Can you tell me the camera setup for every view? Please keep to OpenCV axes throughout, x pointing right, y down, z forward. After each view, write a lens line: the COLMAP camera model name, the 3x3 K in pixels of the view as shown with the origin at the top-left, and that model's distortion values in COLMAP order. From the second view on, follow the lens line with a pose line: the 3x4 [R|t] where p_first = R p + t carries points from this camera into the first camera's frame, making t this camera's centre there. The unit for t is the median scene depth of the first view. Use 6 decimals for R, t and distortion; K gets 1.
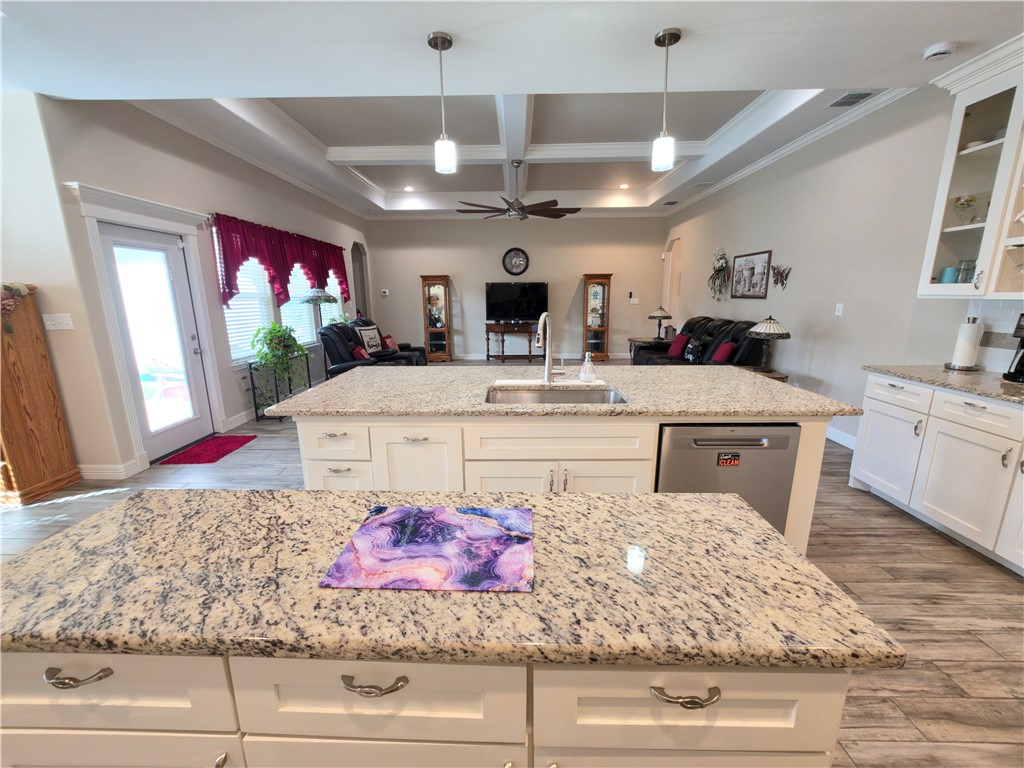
lens RADIAL K [[410.4, 0, 506.7], [0, 410.4, 385.5], [0, 0, 1]] dist [-0.003044, -0.000233]
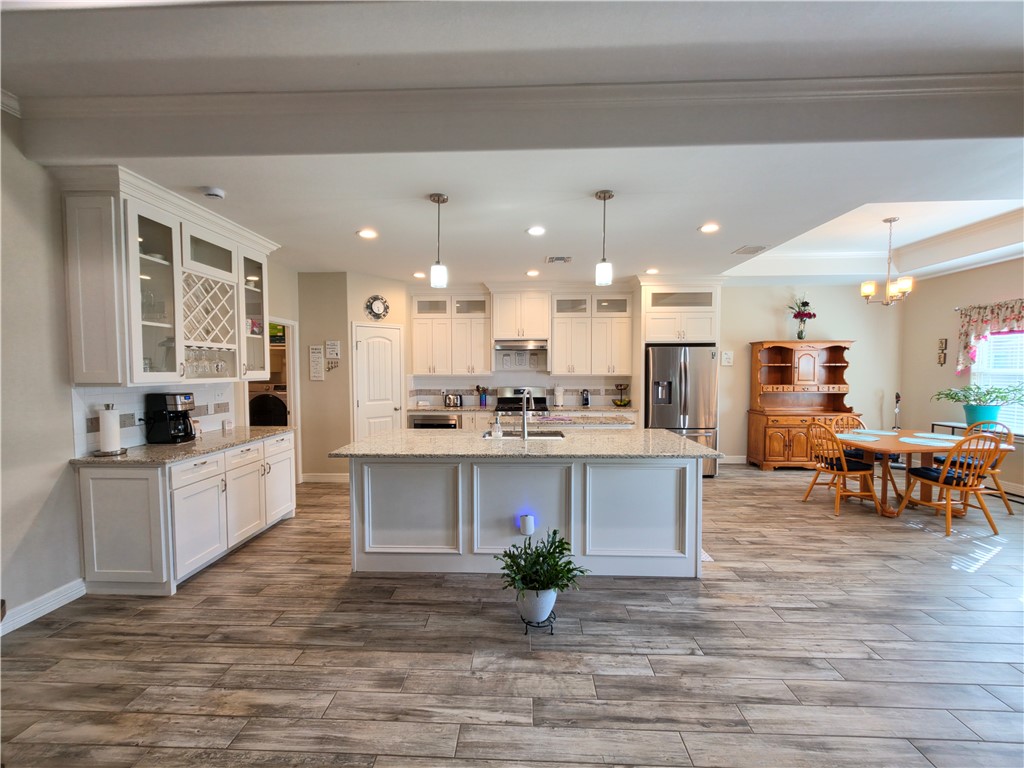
lens RADIAL K [[410.4, 0, 508.0], [0, 410.4, 385.4], [0, 0, 1]] dist [-0.003044, -0.000233]
pose [[-0.999822, 0.008102, 0.017054, 0.063222], [0.012222, 0.966205, 0.257484, -0.261157], [-0.014392, 0.257647, -0.966132, 1.104216]]
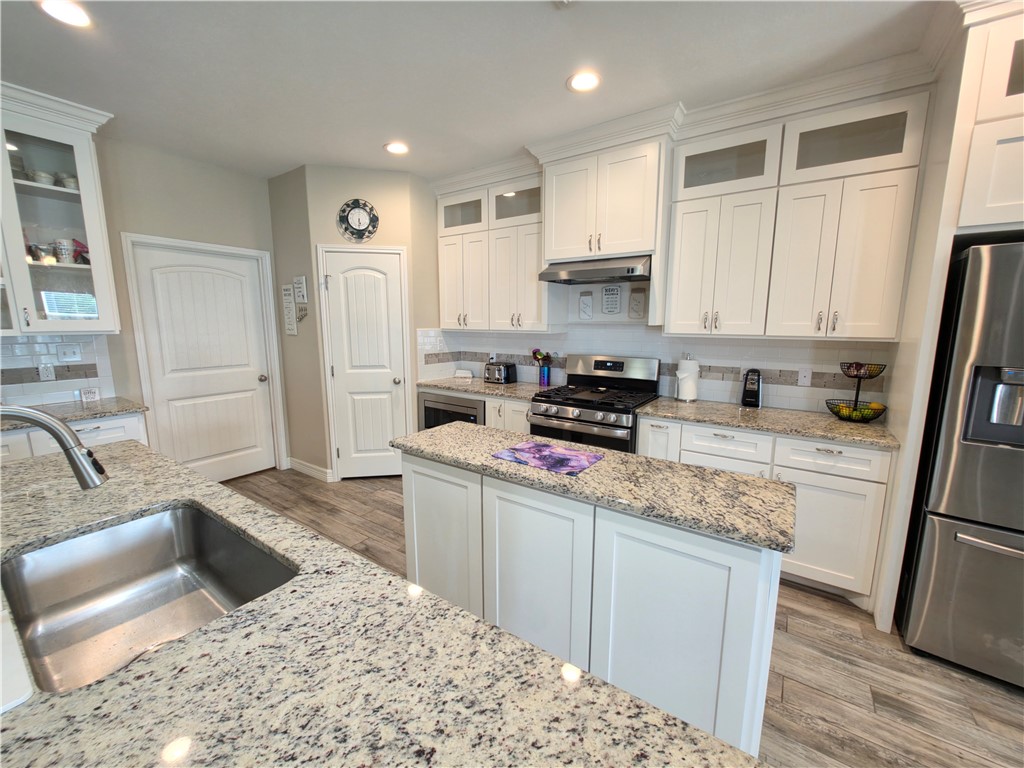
lens RADIAL K [[410.4, 0, 509.7], [0, 410.4, 385.0], [0, 0, 1]] dist [-0.003044, -0.000233]
pose [[-0.834865, -0.081519, 0.544385, -0.191377], [0.121237, 0.937457, 0.326308, -0.110888], [-0.536937, 0.338423, -0.772767, 0.453970]]
